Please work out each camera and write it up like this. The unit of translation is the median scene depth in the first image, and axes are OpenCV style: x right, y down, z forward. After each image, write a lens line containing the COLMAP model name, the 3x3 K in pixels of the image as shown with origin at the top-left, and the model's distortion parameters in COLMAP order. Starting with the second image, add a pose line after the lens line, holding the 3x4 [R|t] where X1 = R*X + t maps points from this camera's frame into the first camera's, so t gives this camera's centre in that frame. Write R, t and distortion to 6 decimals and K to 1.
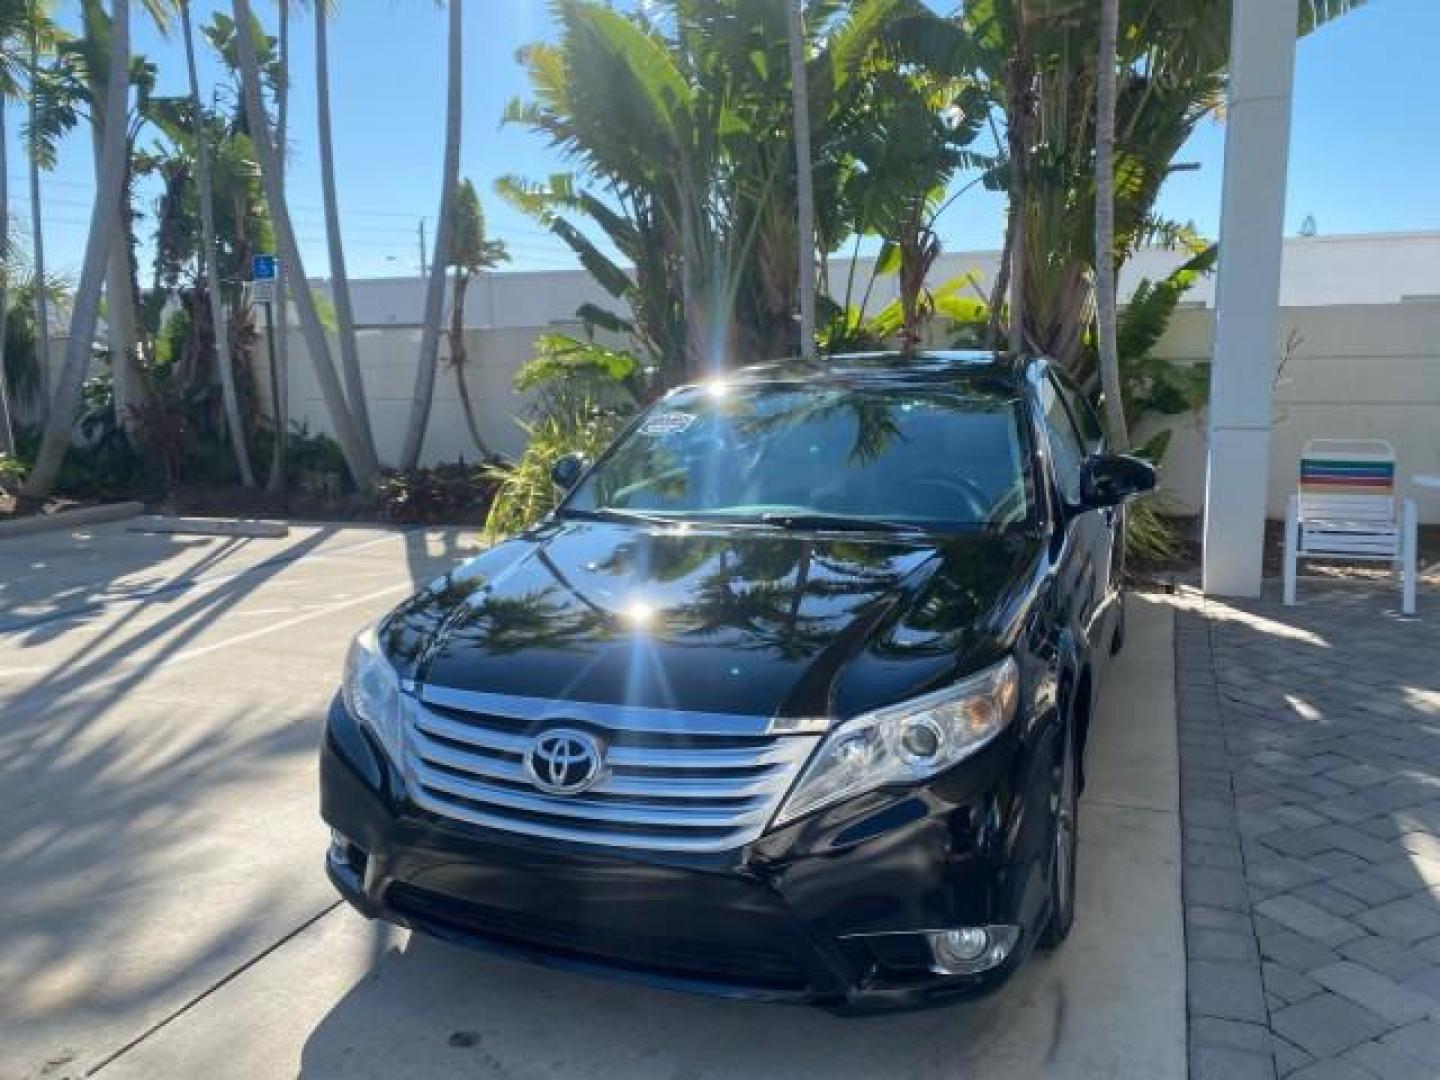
lens RADIAL K [[1109.5, 0, 727.4], [0, 1109.5, 545.7], [0, 0, 1]] dist [0.008935, -0.010120]
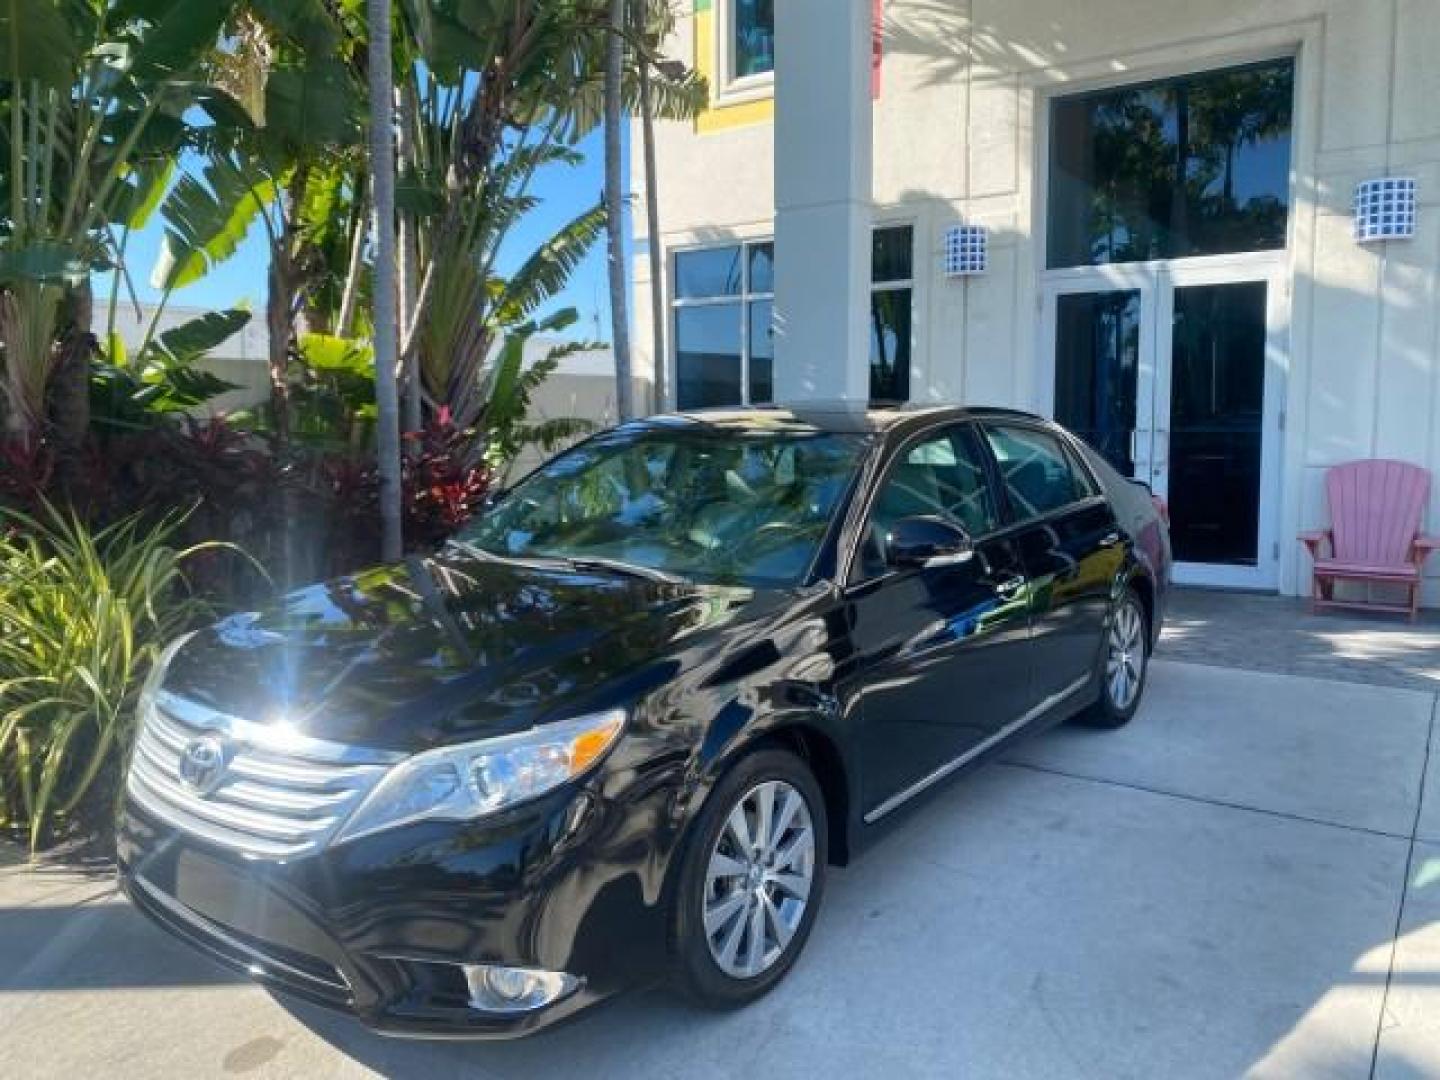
lens RADIAL K [[1109.5, 0, 721.2], [0, 1109.5, 540.3], [0, 0, 1]] dist [0.008935, -0.010120]
pose [[0.216127, -0.092186, 0.972003, -0.517152], [0.164806, 0.984692, 0.056745, -0.088523], [-0.962355, 0.147928, 0.228012, 0.618659]]
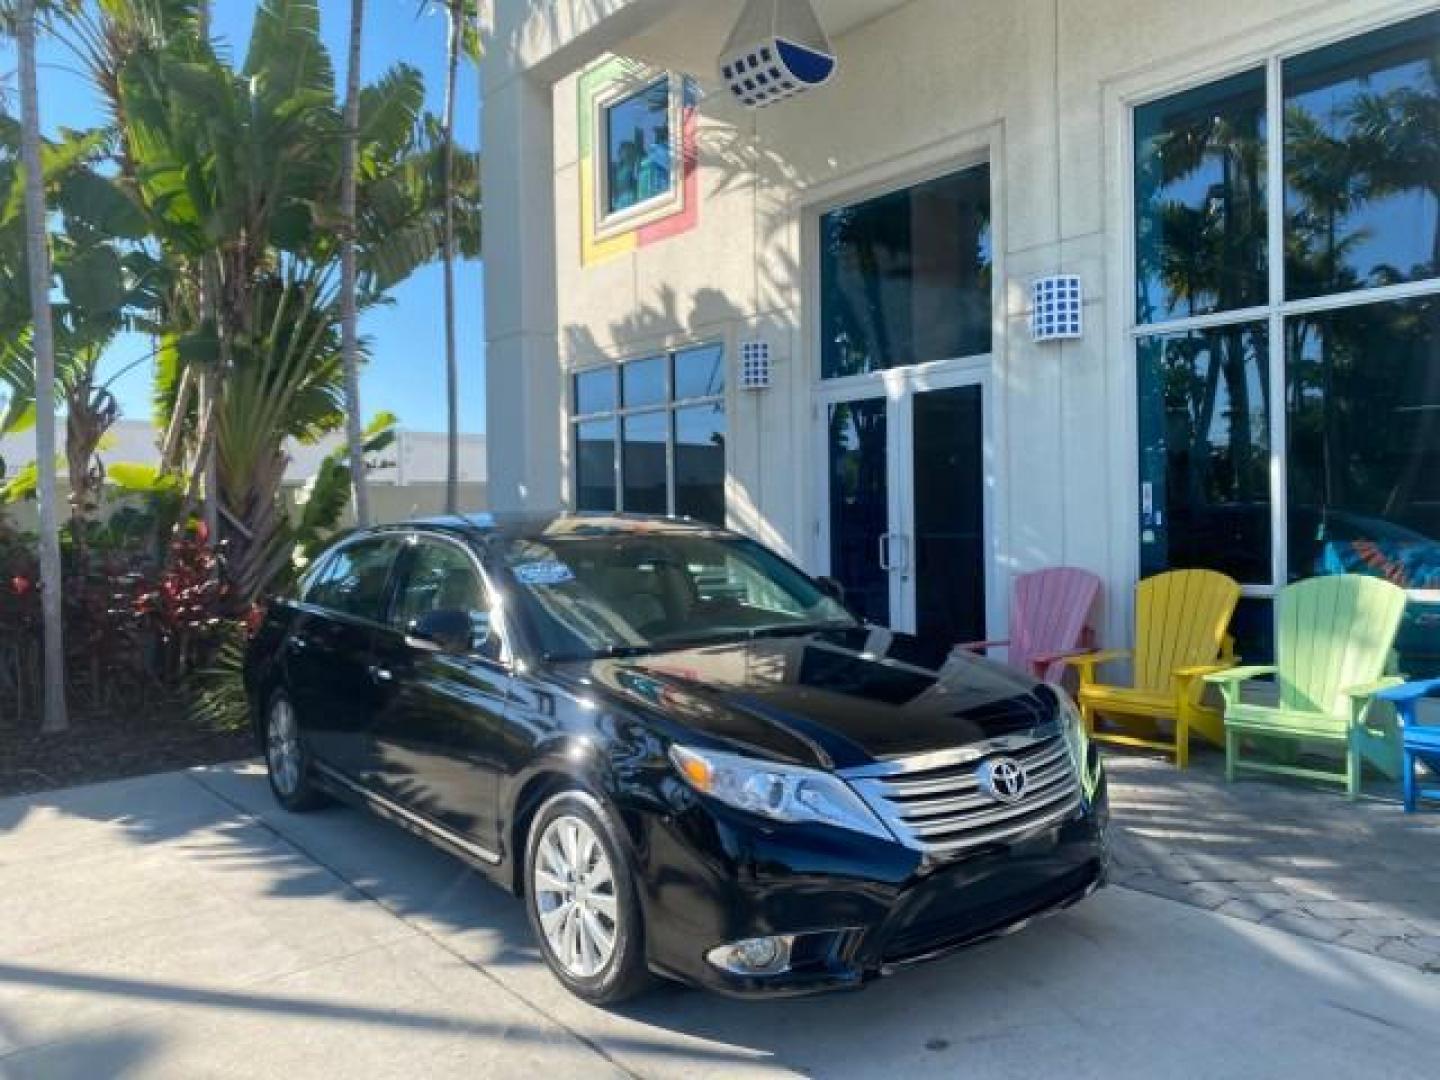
lens RADIAL K [[1109.5, 0, 721.0], [0, 1109.5, 551.0], [0, 0, 1]] dist [0.008935, -0.010120]
pose [[0.477016, -0.016348, 0.878742, -0.400528], [0.154071, 0.985900, -0.065294, -0.015090], [-0.865285, 0.166535, 0.472809, 0.148976]]
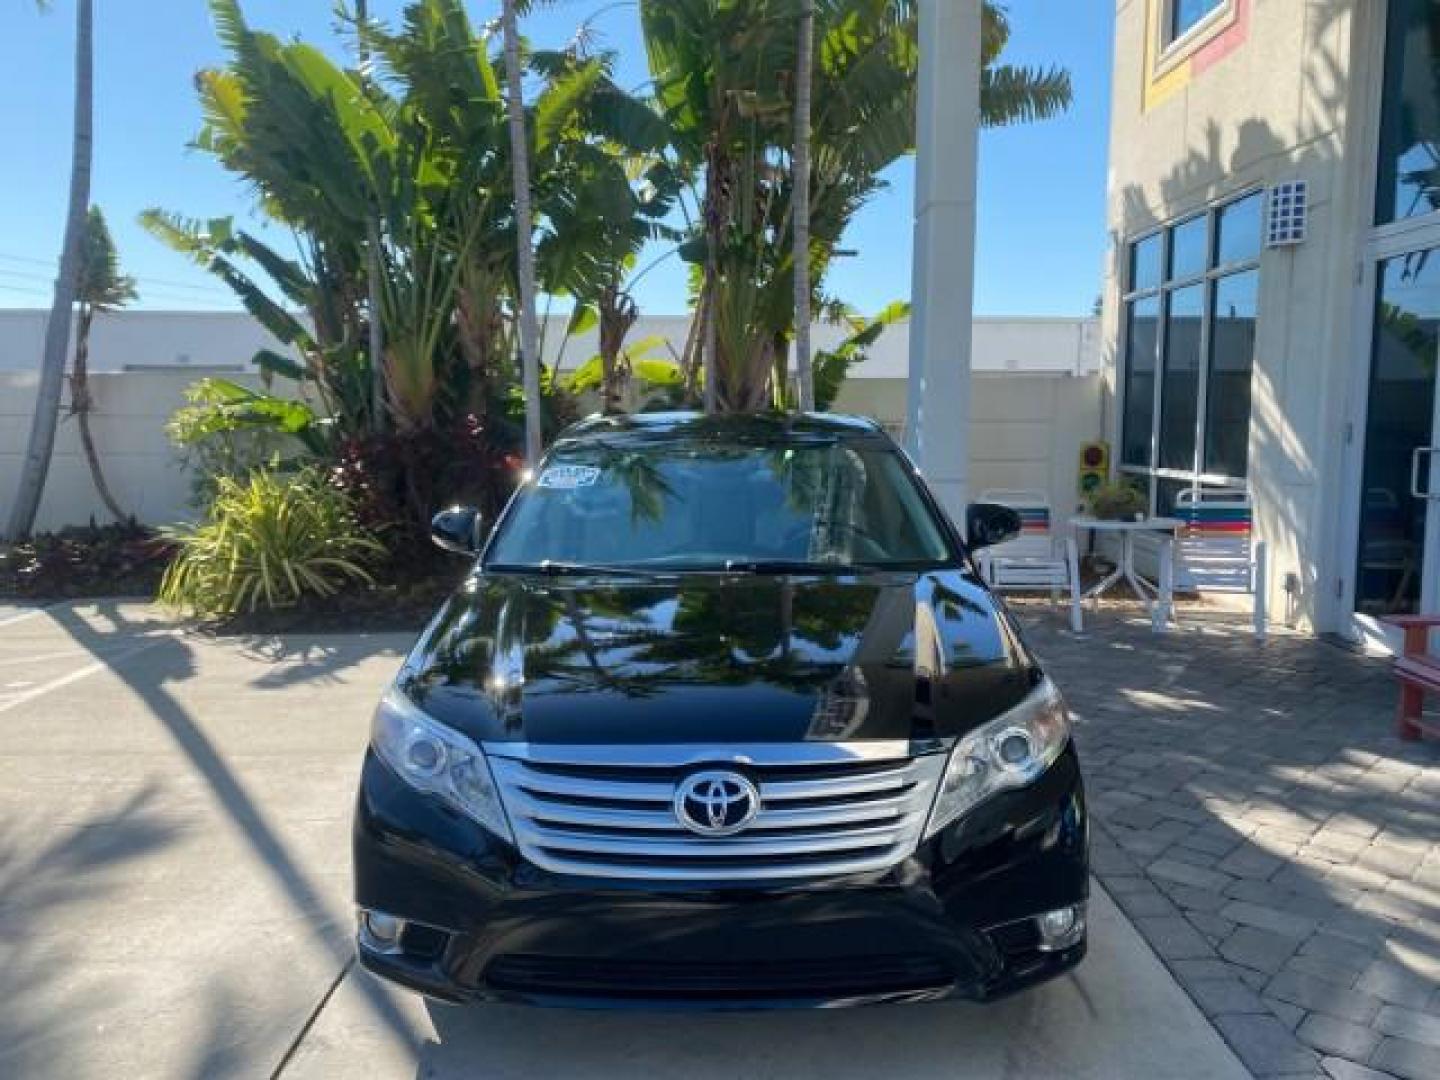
lens RADIAL K [[1109.5, 0, 726.6], [0, 1109.5, 542.2], [0, 0, 1]] dist [0.008935, -0.010120]
pose [[0.927653, -0.025443, 0.372576, -0.130528], [0.045367, 0.997965, -0.044804, 0.000188], [-0.370678, 0.058465, 0.926919, 0.008726]]
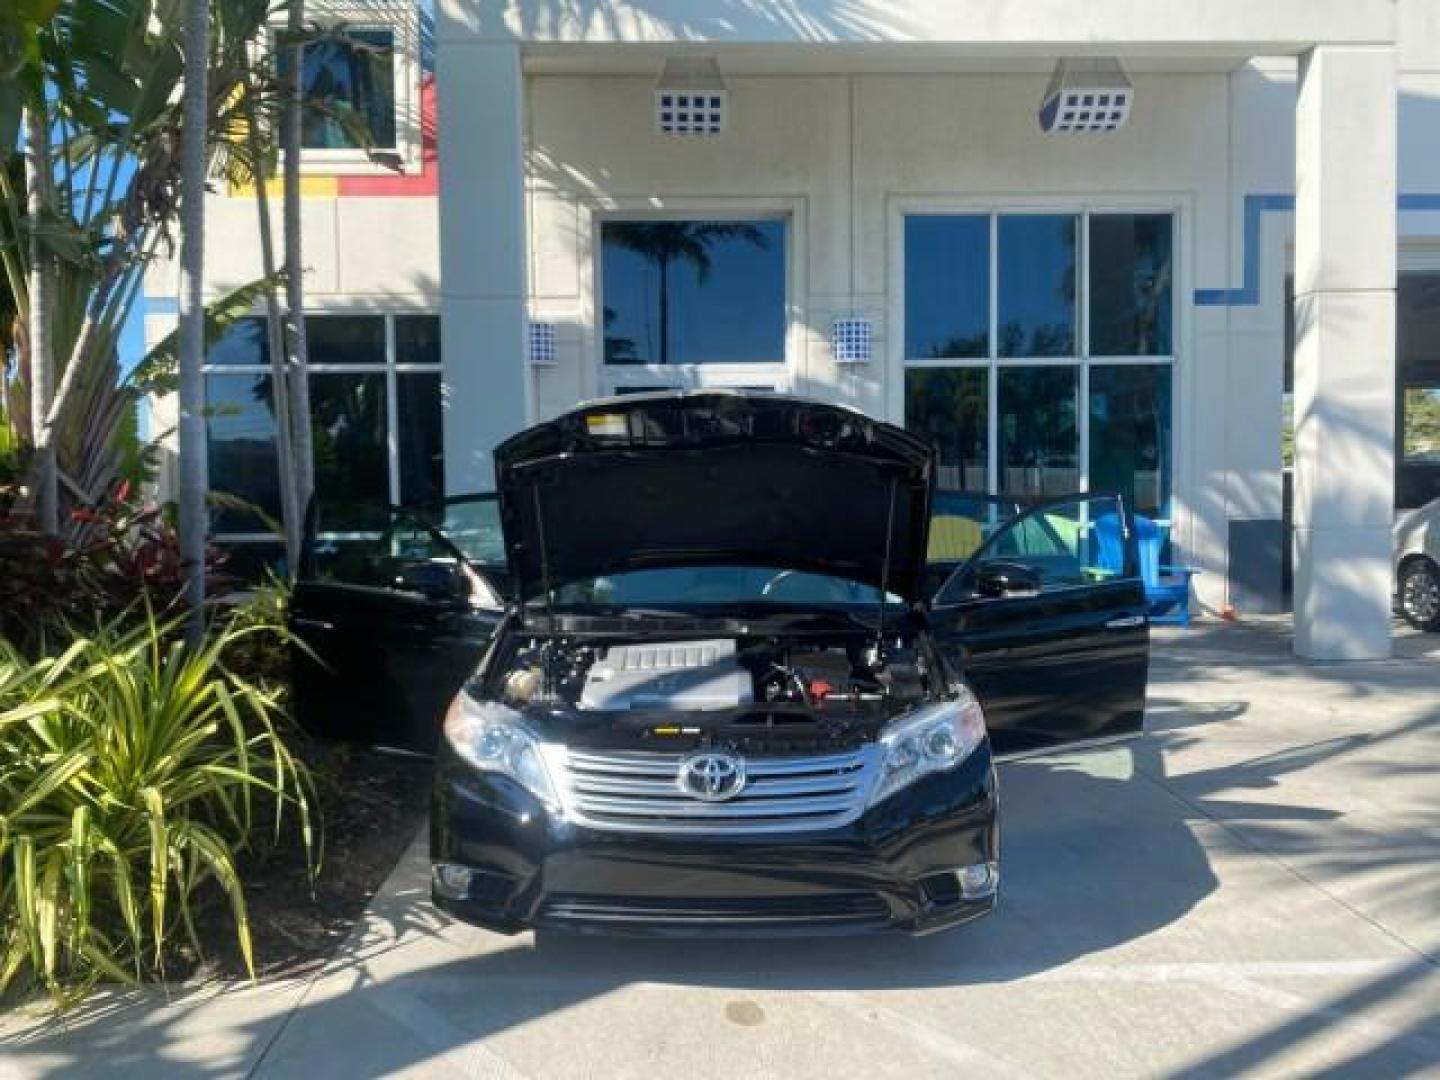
lens RADIAL K [[1109.5, 0, 724.1], [0, 1109.5, 551.9], [0, 0, 1]] dist [0.008935, -0.010120]
pose [[-0.417424, -0.034493, 0.908057, -0.585200], [0.167868, 0.979154, 0.114360, -0.142546], [-0.893072, 0.200171, -0.402932, 0.930052]]
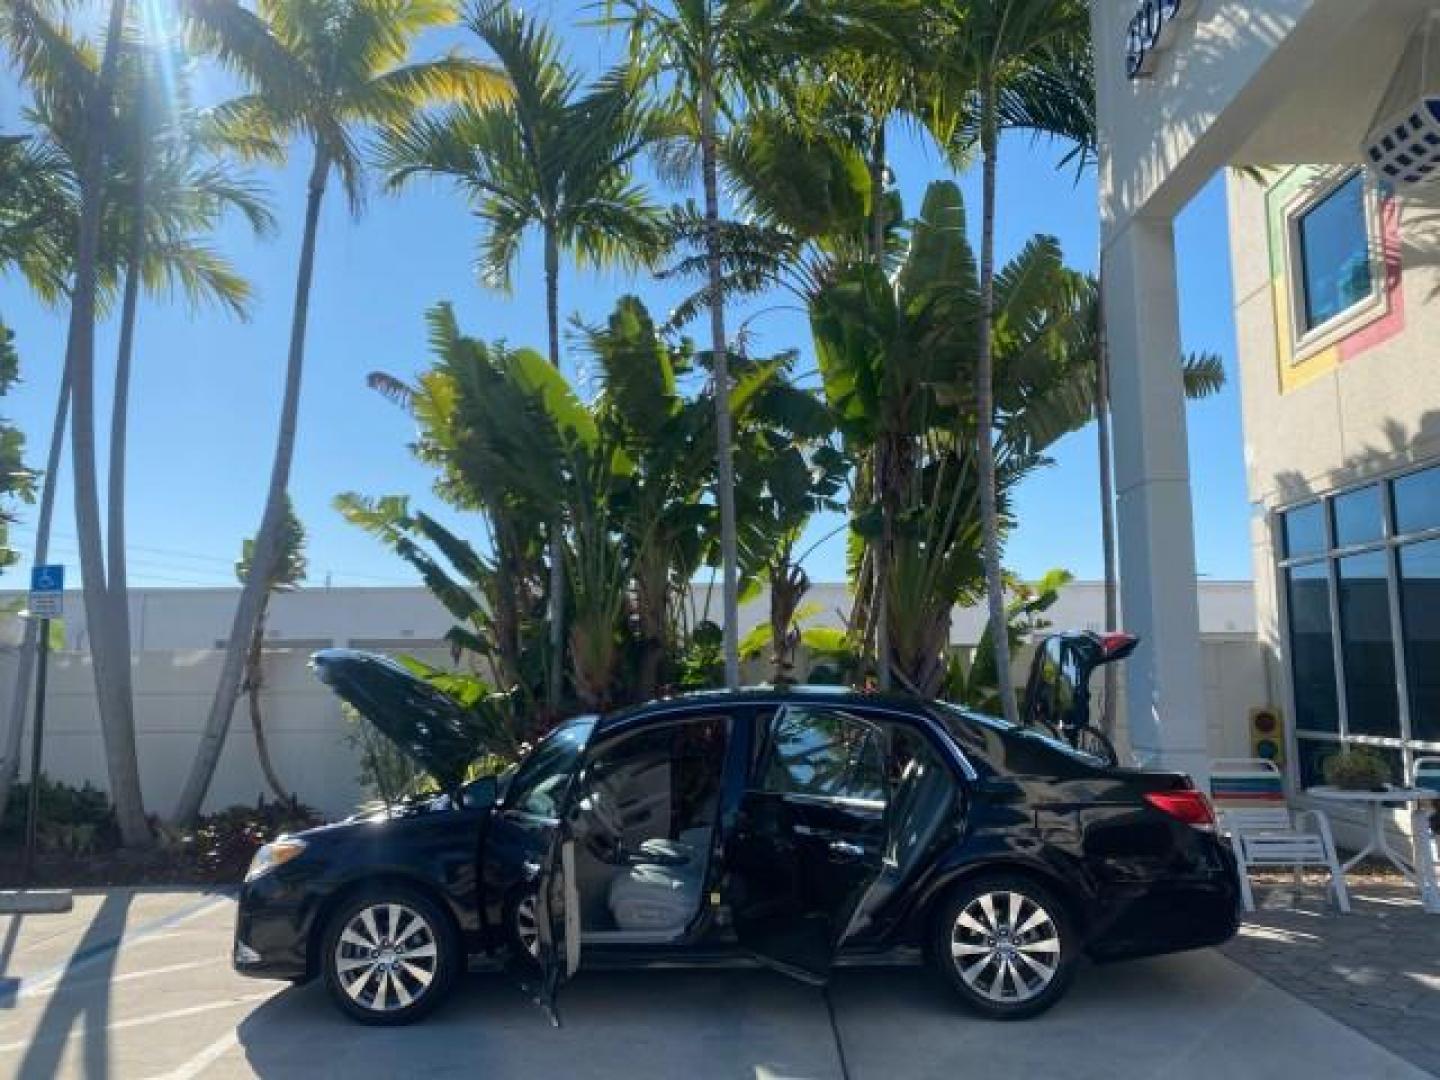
lens RADIAL K [[1109.5, 0, 716.4], [0, 1109.5, 534.9], [0, 0, 1]] dist [0.008935, -0.010120]
pose [[0.934564, 0.051570, 0.352039, -0.281514], [0.054440, 0.957063, -0.284722, -0.013816], [-0.351607, 0.285256, 0.891629, 0.063822]]
